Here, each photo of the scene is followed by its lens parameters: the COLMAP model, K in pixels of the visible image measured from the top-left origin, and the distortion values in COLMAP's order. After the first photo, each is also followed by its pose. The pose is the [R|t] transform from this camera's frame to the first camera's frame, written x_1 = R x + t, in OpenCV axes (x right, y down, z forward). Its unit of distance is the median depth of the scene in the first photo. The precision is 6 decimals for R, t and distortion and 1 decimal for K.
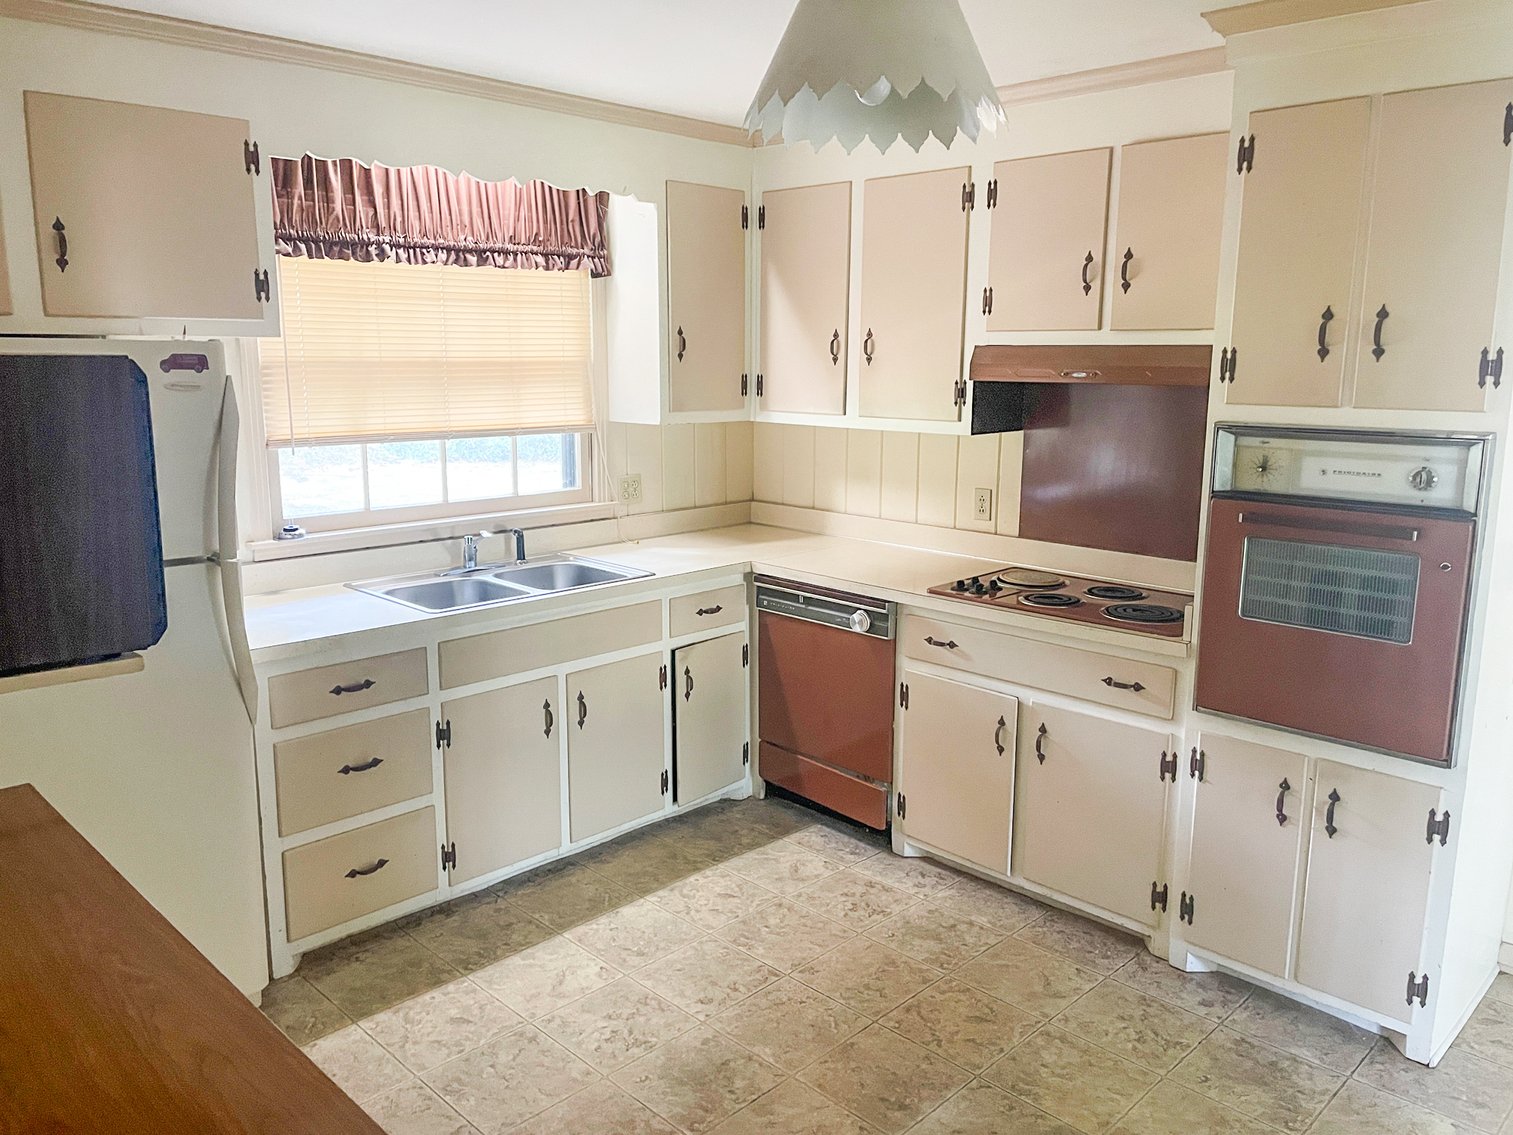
lens RADIAL K [[1147.8, 0, 764.8], [0, 1147.8, 568.6], [0, 0, 1]] dist [0.093248, -0.045999]
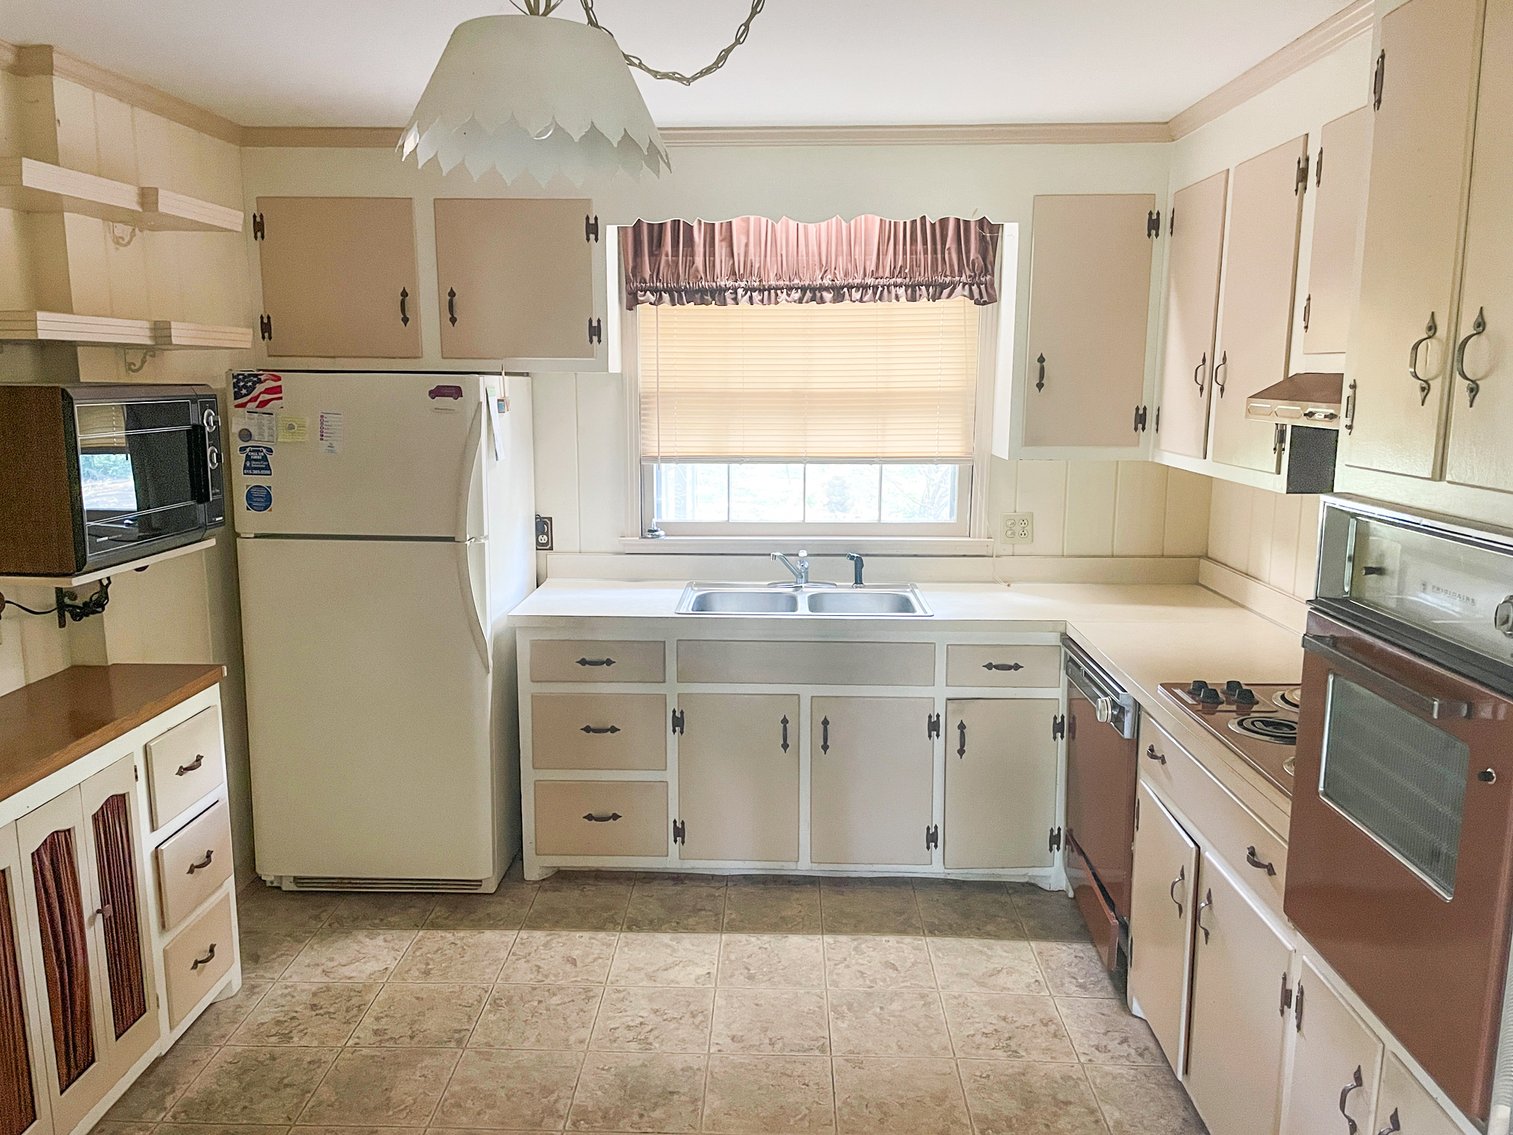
lens RADIAL K [[1147.8, 0, 754.7], [0, 1147.8, 578.5], [0, 0, 1]] dist [0.093248, -0.045999]
pose [[0.681484, 0.126331, -0.720847, 0.508730], [-0.137093, 0.989588, 0.043823, -0.049267], [0.718878, 0.068959, 0.691708, 0.245369]]
